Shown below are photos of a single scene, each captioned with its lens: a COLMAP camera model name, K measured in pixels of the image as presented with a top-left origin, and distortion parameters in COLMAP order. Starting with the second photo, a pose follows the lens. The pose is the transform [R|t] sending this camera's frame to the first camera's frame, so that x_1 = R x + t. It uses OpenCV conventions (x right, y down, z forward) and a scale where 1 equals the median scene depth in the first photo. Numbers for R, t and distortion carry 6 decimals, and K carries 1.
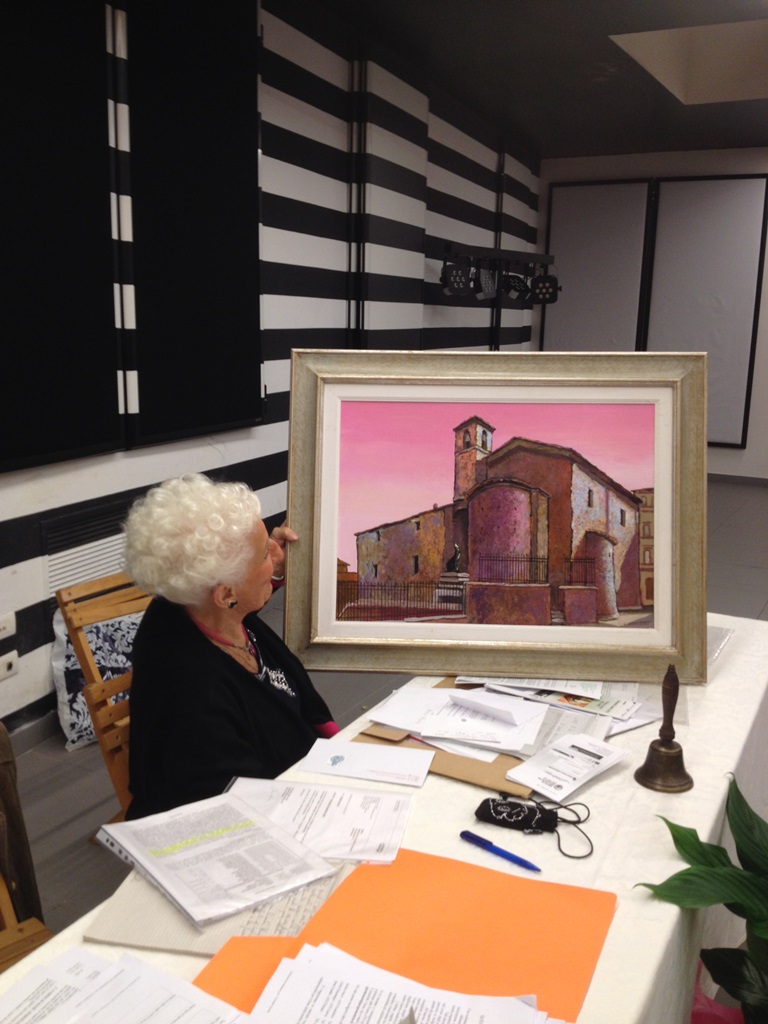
lens RADIAL K [[900.5, 0, 382.8], [0, 900.5, 494.9], [0, 0, 1]] dist [0.273722, -0.535473]
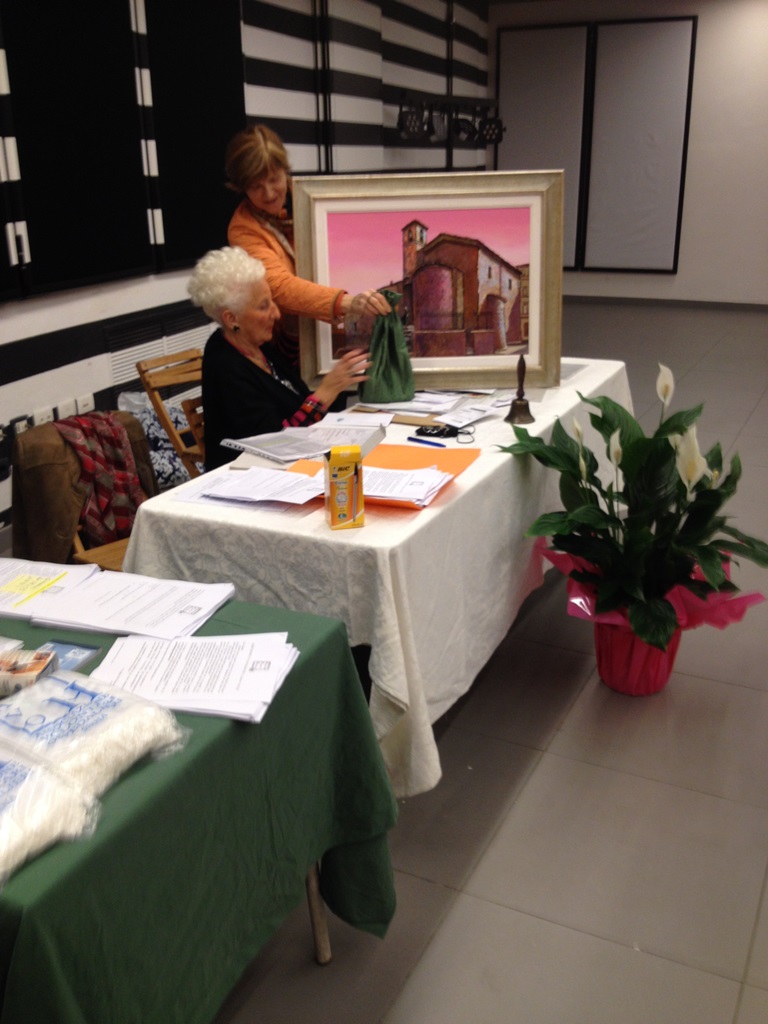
lens RADIAL K [[900.5, 0, 382.8], [0, 900.5, 494.9], [0, 0, 1]] dist [0.273722, -0.535473]
pose [[0.998670, -0.045715, 0.023840, -0.010891], [0.041699, 0.988110, 0.147984, 0.140678], [-0.030321, -0.146793, 0.988702, -0.605436]]
